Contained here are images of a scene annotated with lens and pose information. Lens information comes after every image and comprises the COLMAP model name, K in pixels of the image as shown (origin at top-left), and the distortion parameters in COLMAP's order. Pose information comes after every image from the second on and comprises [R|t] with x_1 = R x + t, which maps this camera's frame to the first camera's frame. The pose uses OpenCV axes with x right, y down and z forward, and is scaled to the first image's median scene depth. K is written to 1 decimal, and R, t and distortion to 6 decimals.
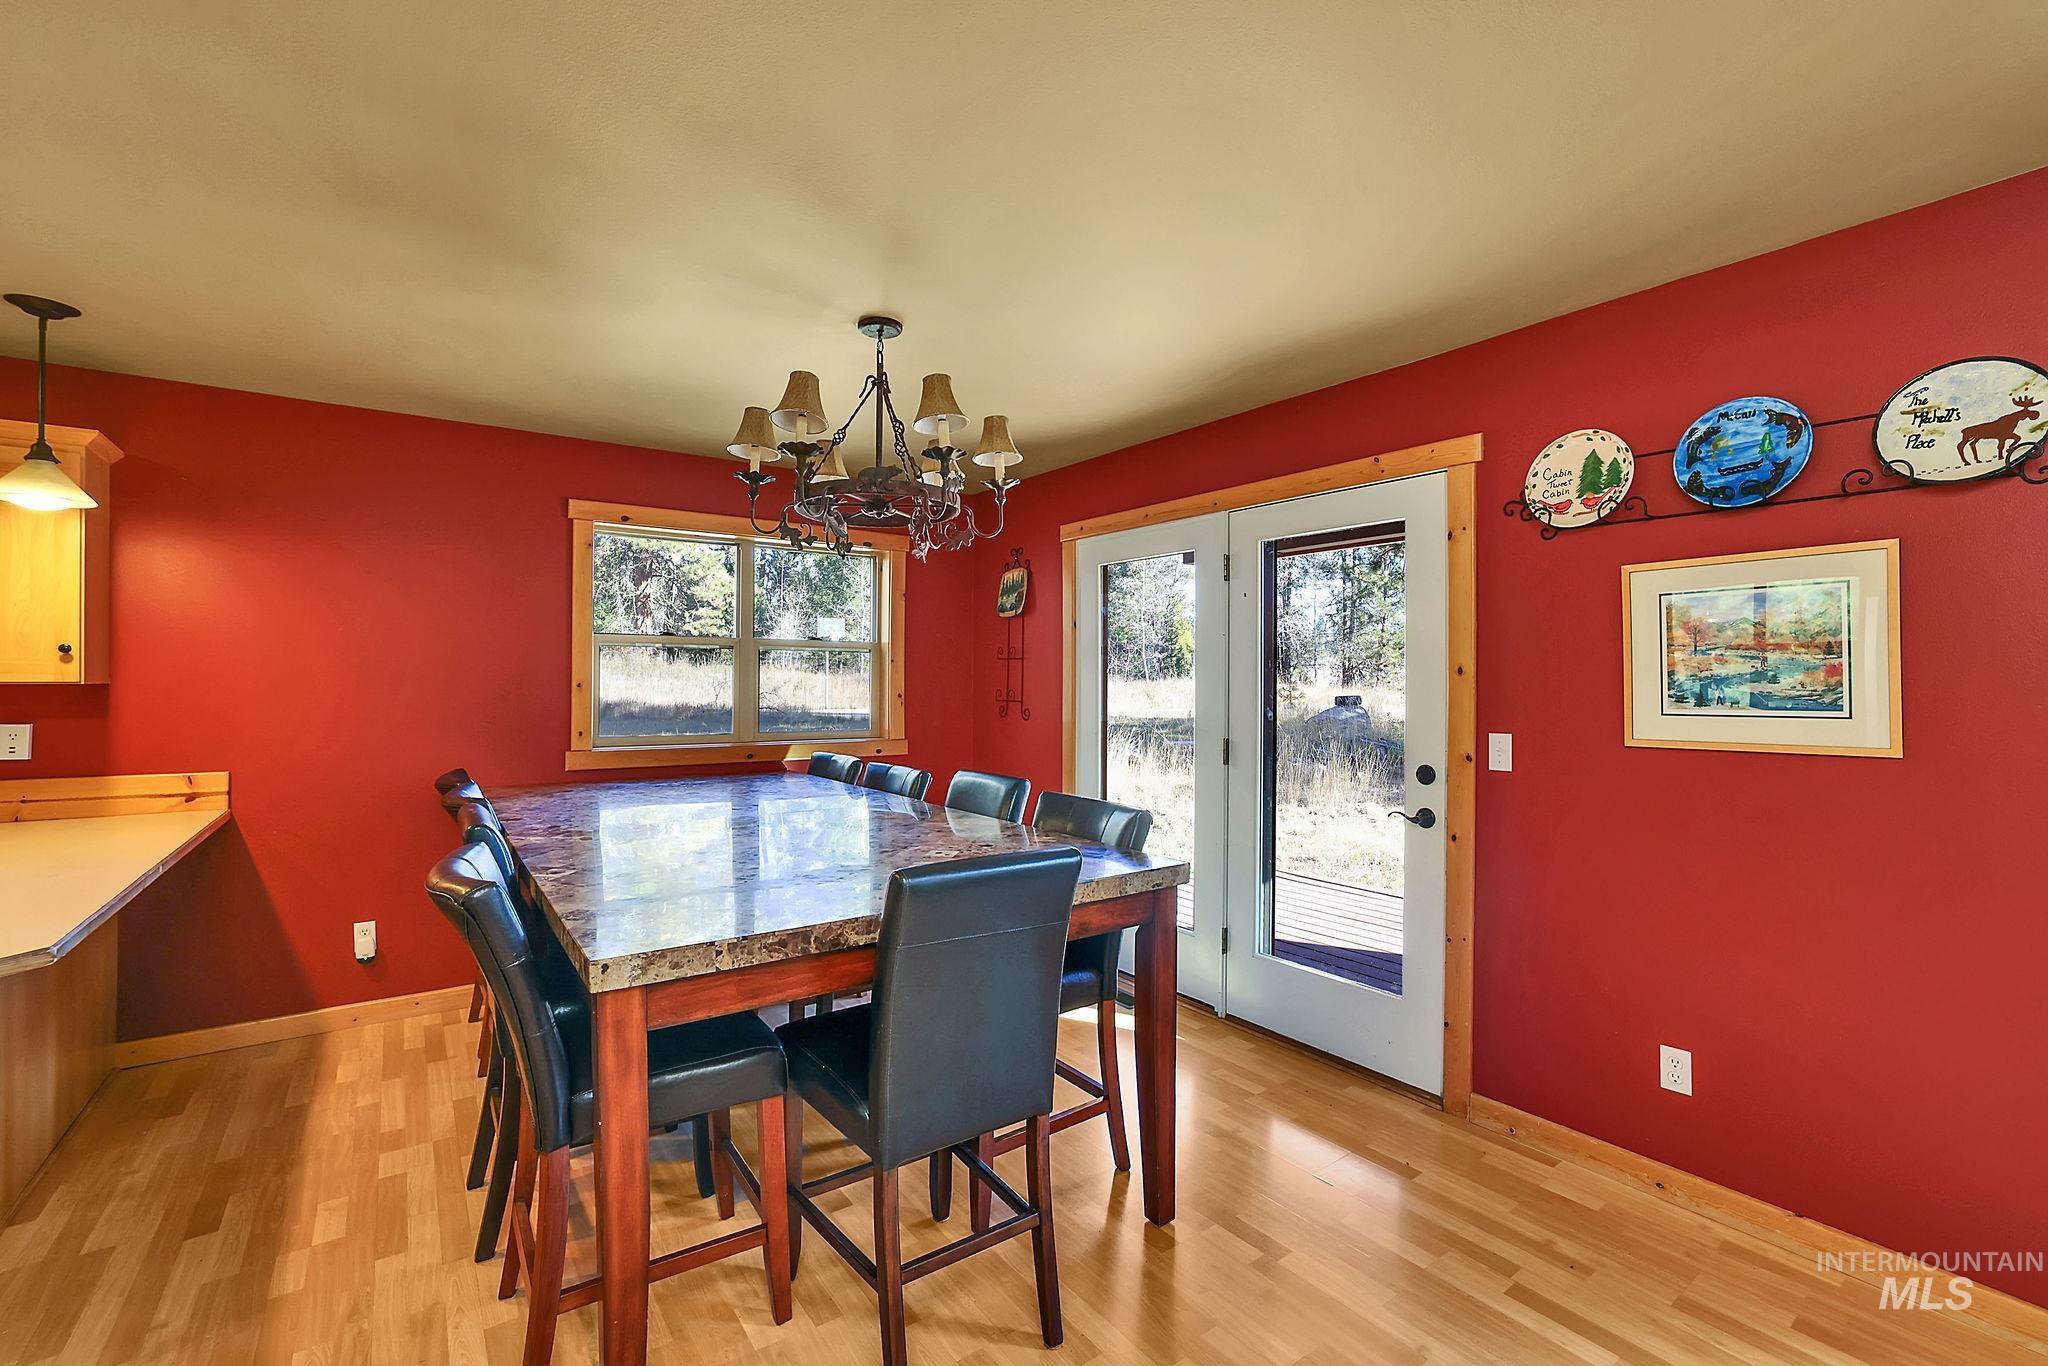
lens RADIAL K [[879.7, 0, 1024.0], [0, 879.7, 683.0], [0, 0, 1]] dist [-0.049294, 0.017033]
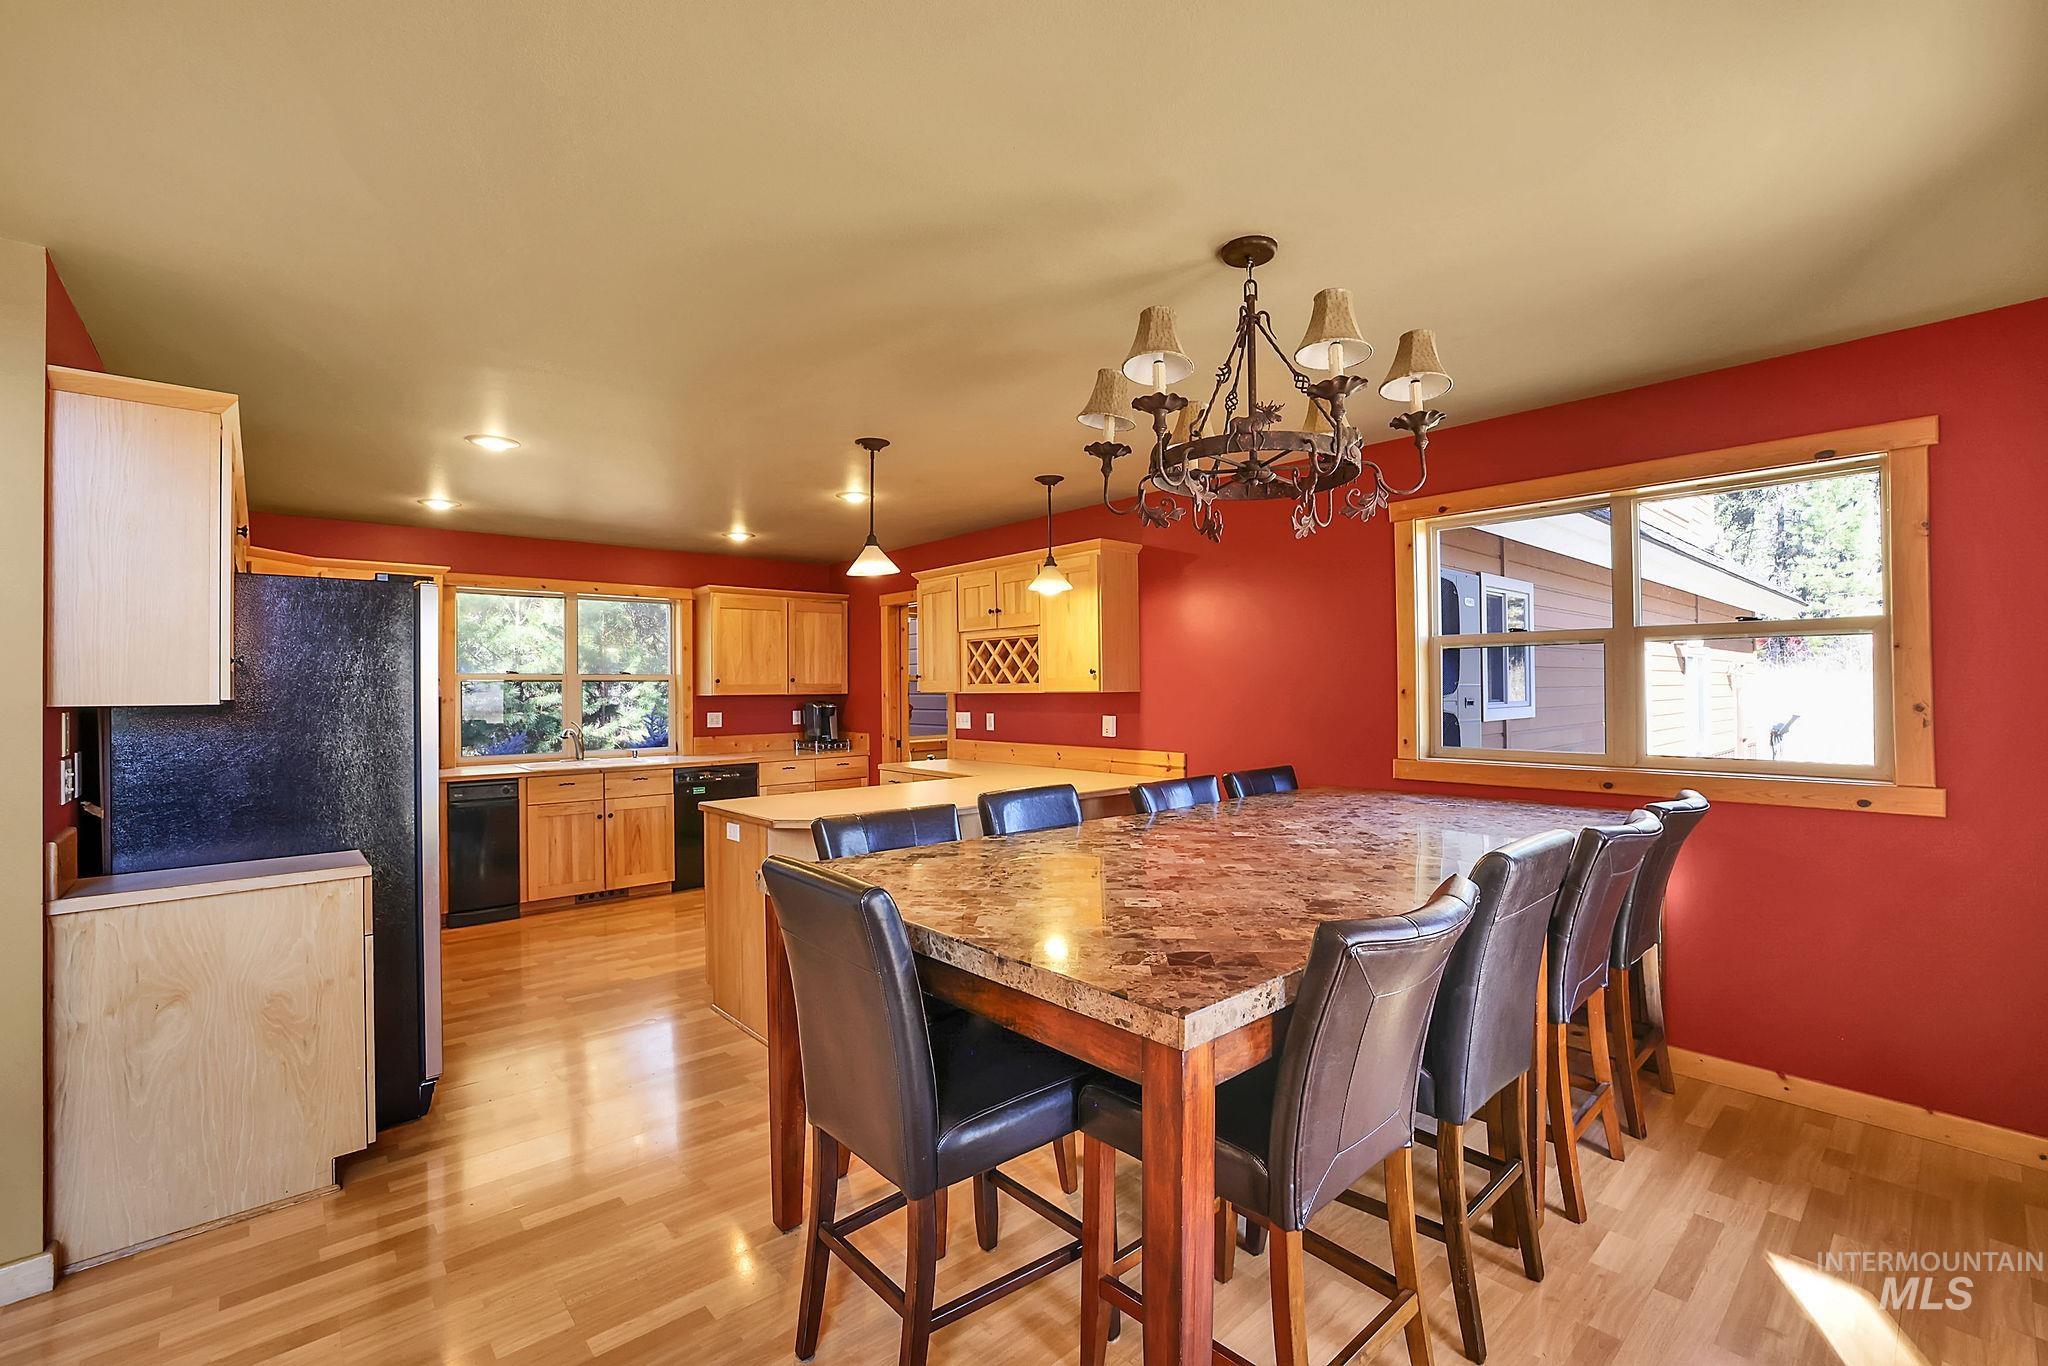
lens RADIAL K [[879.7, 0, 1024.0], [0, 879.7, 683.0], [0, 0, 1]] dist [-0.049294, 0.017033]
pose [[0.096841, -0.011923, -0.995228, 0.593741], [0.007155, 0.999911, -0.011283, 0.001177], [0.995274, -0.006028, 0.096917, 0.691429]]
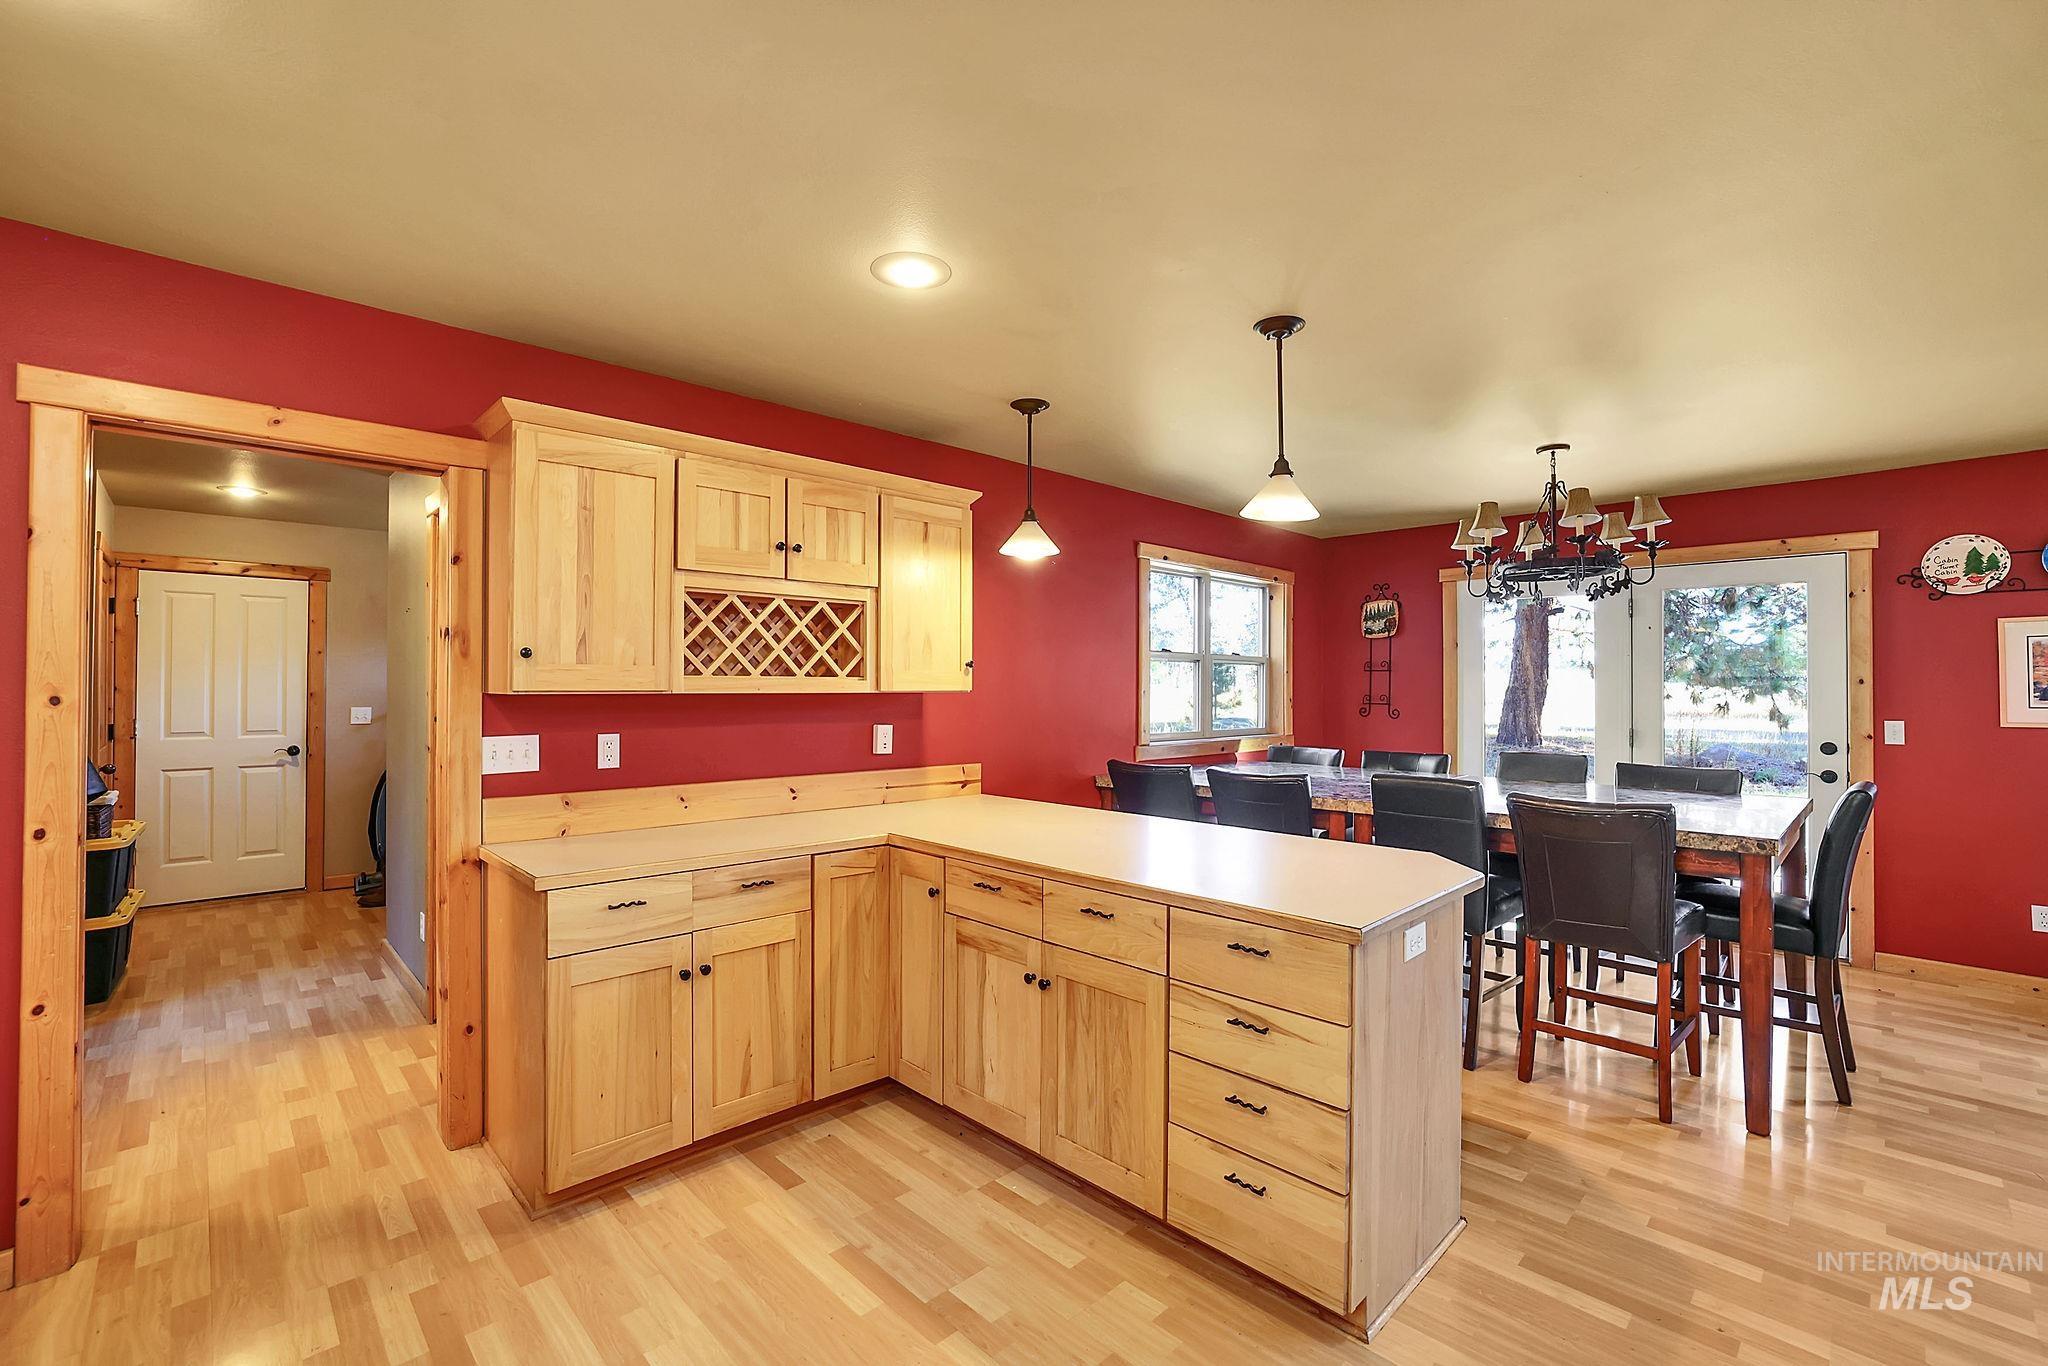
lens RADIAL K [[879.7, 0, 1024.0], [0, 879.7, 683.0], [0, 0, 1]] dist [-0.049294, 0.017033]
pose [[0.990234, -0.000880, 0.139414, -1.228120], [0.001929, 0.999971, -0.007393, -0.002663], [-0.139403, 0.007589, 0.990207, -0.314994]]
